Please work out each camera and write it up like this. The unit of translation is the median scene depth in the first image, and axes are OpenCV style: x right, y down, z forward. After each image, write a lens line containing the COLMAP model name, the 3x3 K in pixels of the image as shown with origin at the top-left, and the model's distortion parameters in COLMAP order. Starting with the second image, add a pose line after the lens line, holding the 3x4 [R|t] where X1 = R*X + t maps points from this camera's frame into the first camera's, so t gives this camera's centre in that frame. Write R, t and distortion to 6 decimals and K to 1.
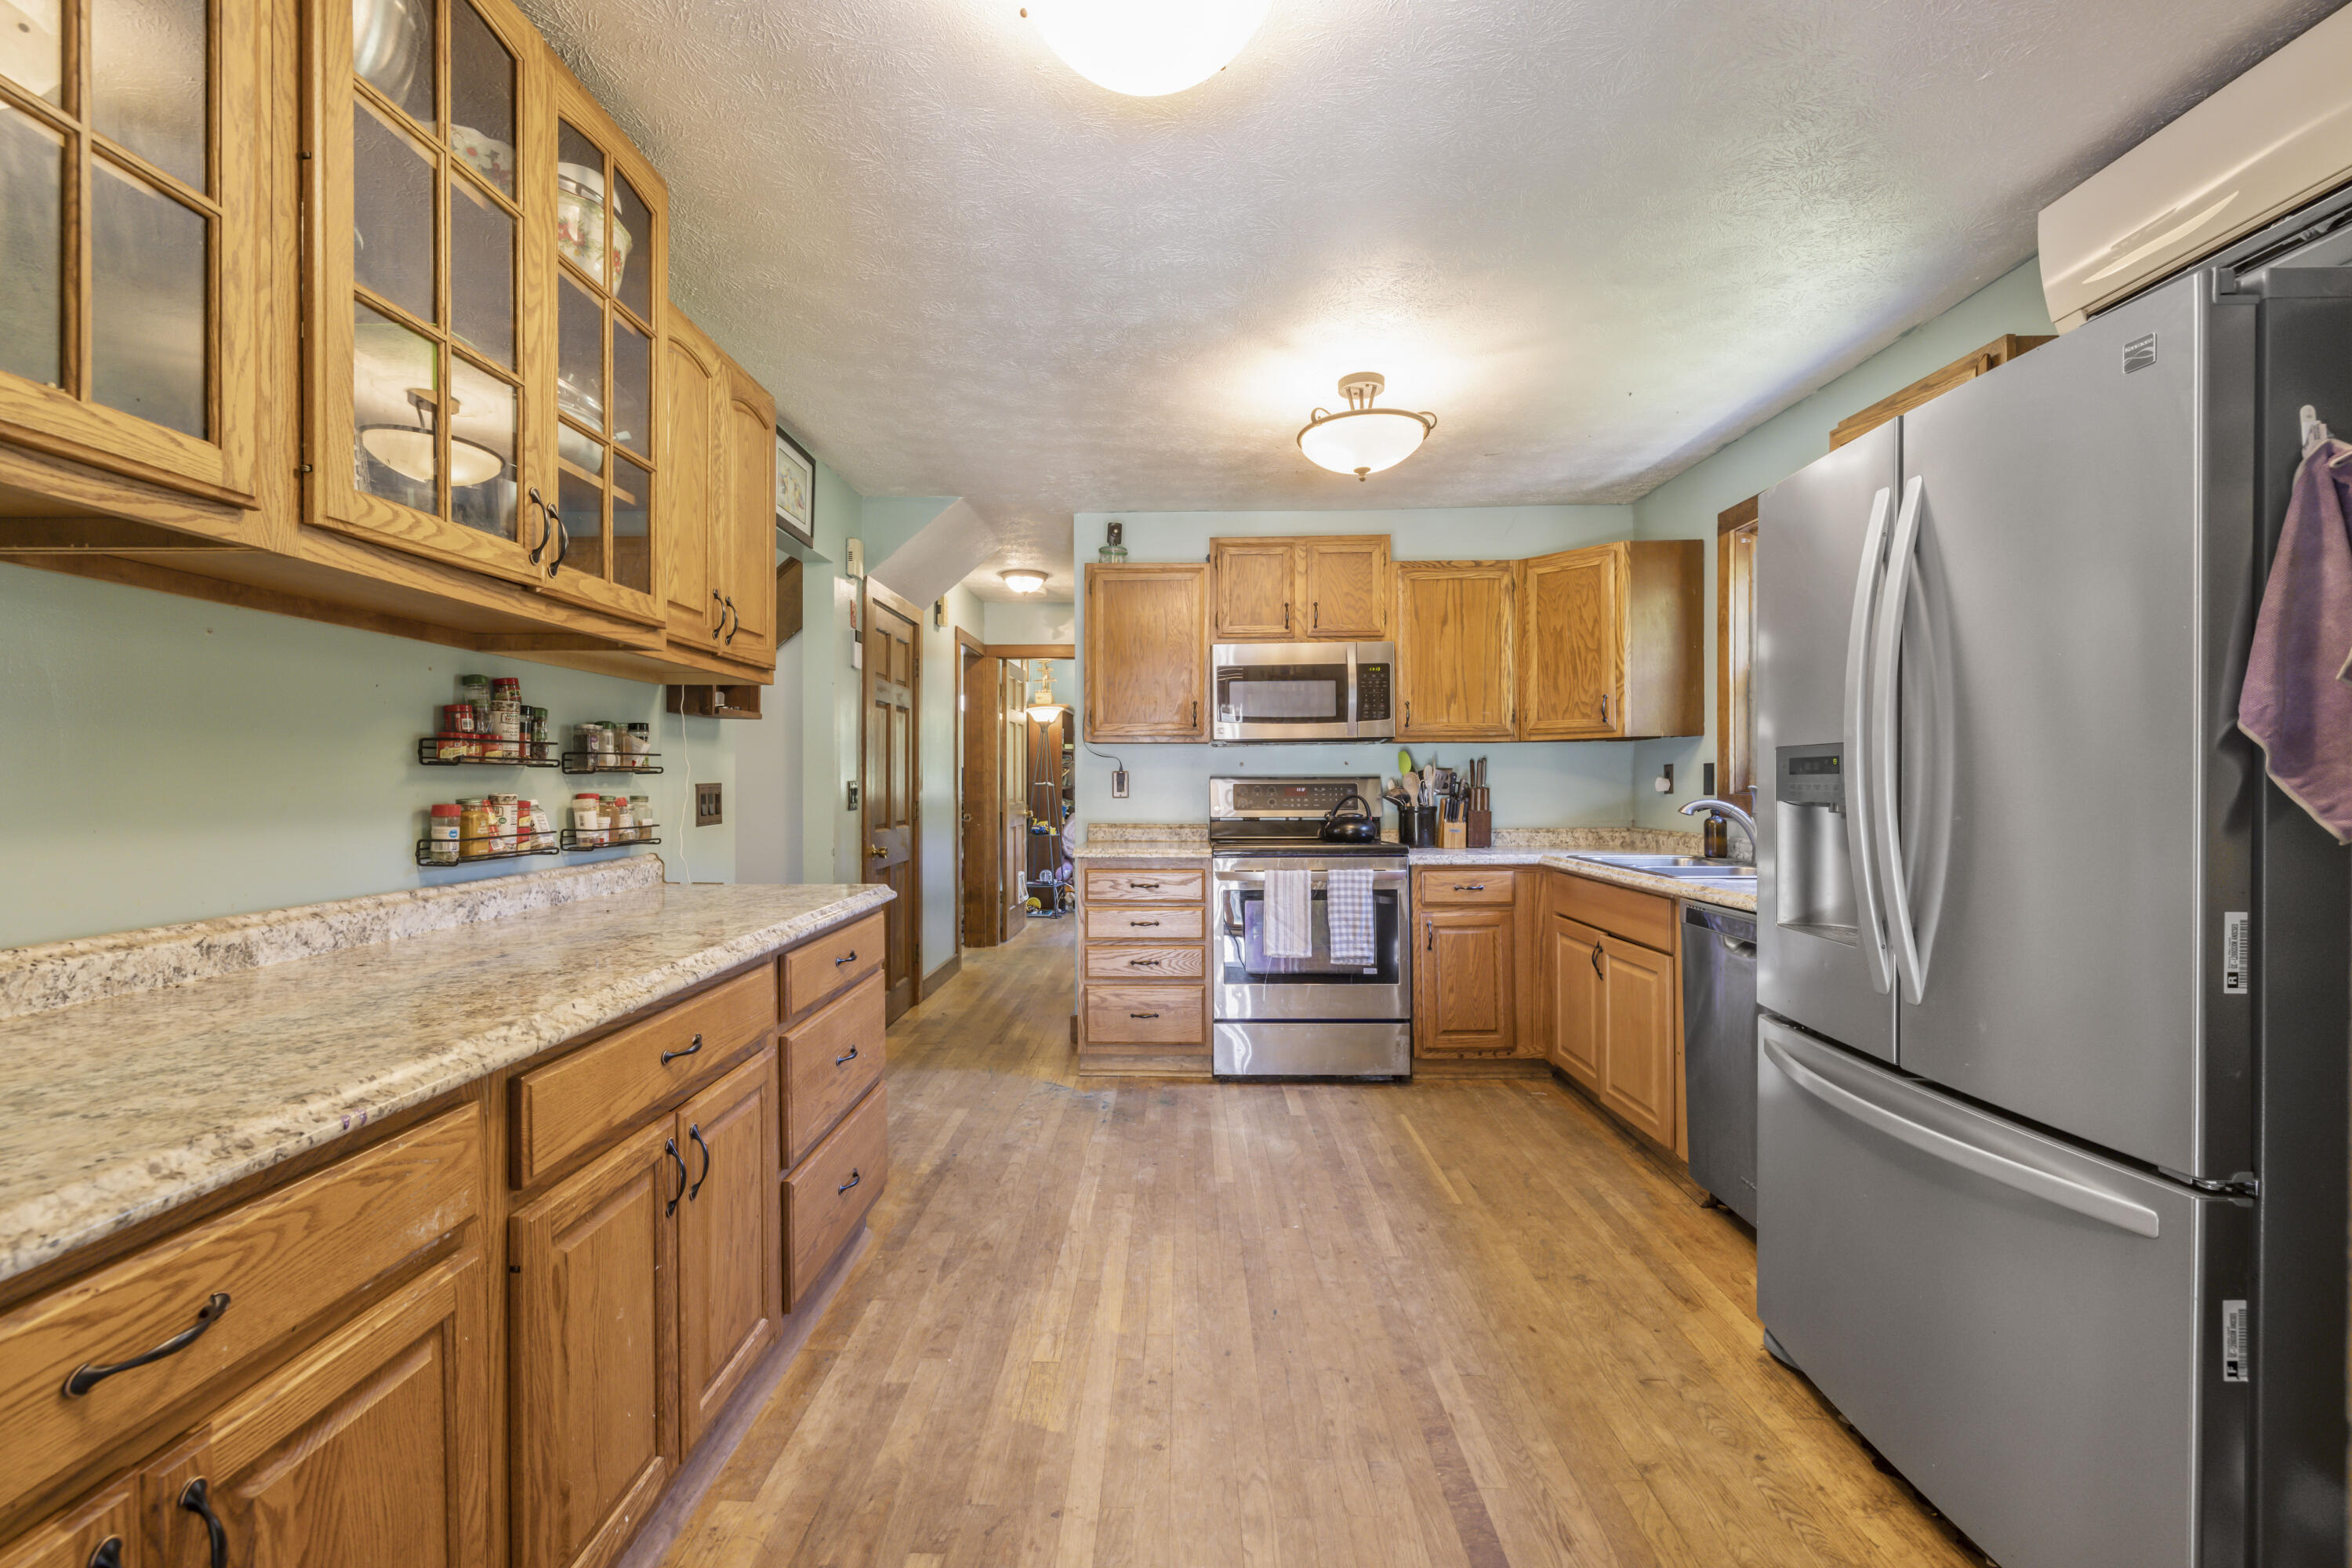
lens RADIAL K [[1003.5, 0, 1176.0], [0, 1003.5, 784.0], [0, 0, 1]] dist [0.001287, 0.000123]
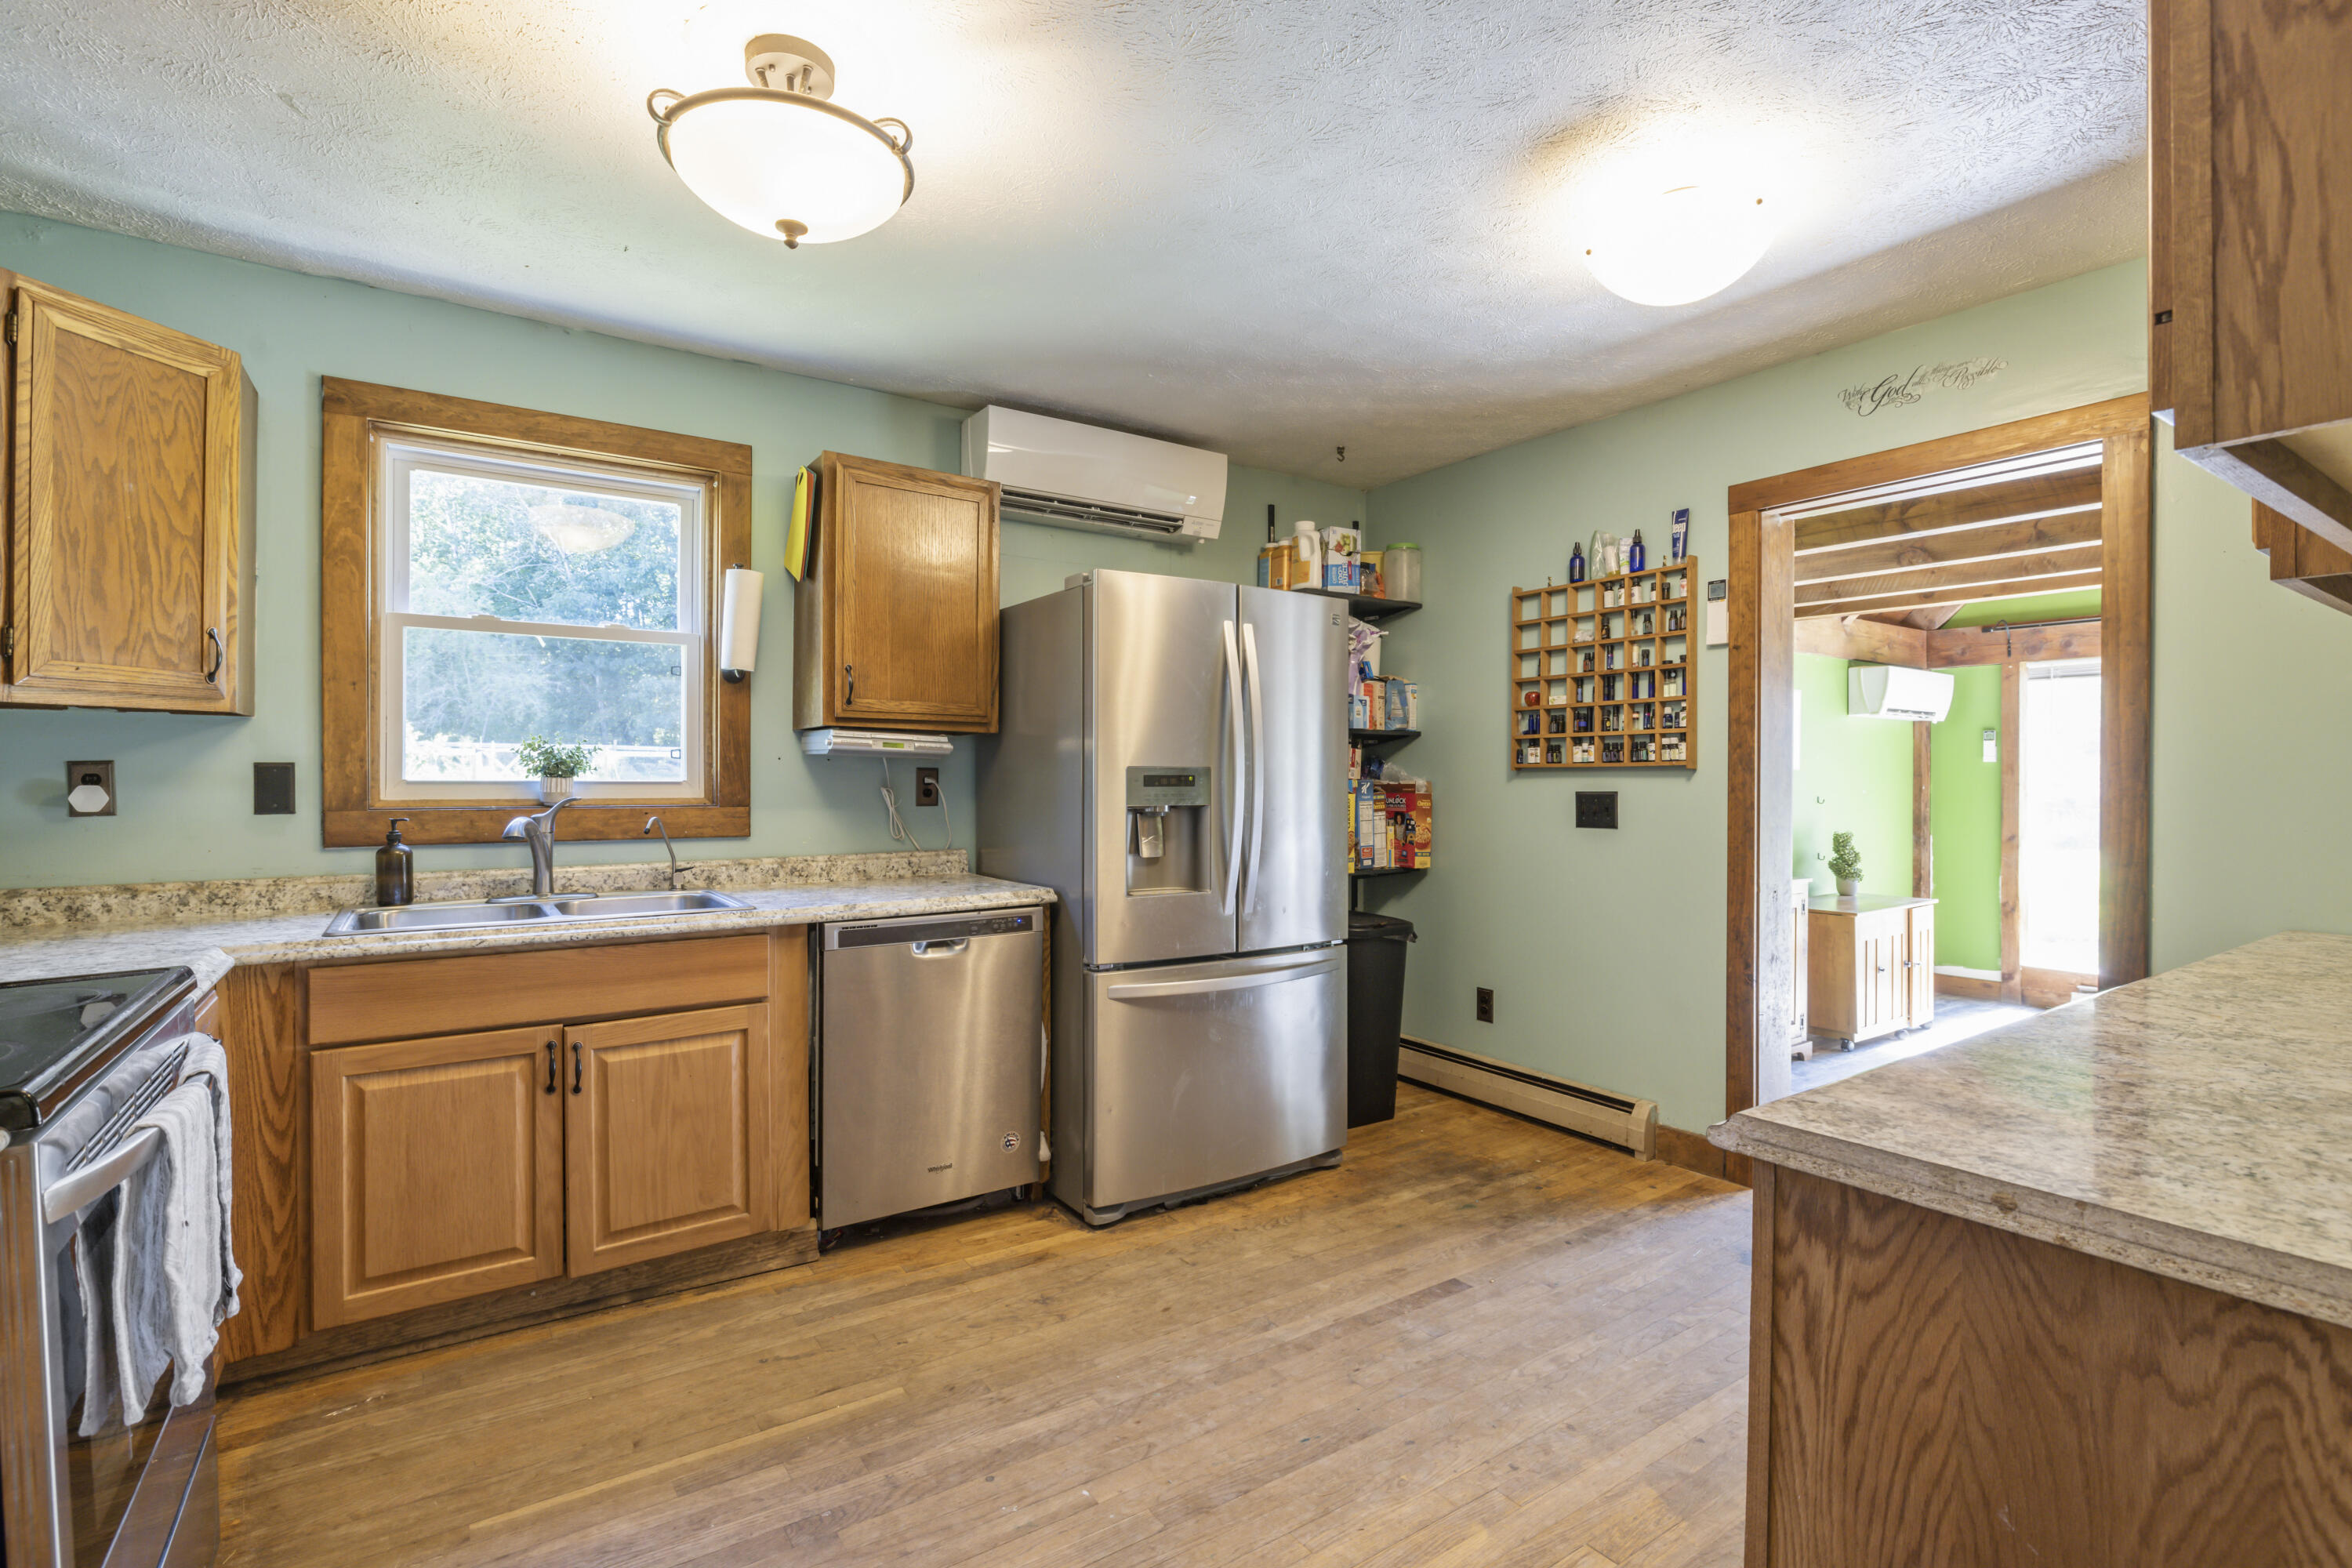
lens RADIAL K [[1076.2, 0, 1176.0], [0, 1076.2, 784.0], [0, 0, 1]] dist [-0.002087, -0.000272]
pose [[-0.572953, -0.006935, 0.819559, -0.479628], [0.000474, 0.999961, 0.008792, -0.019670], [-0.819588, 0.005426, -0.572928, 1.354617]]
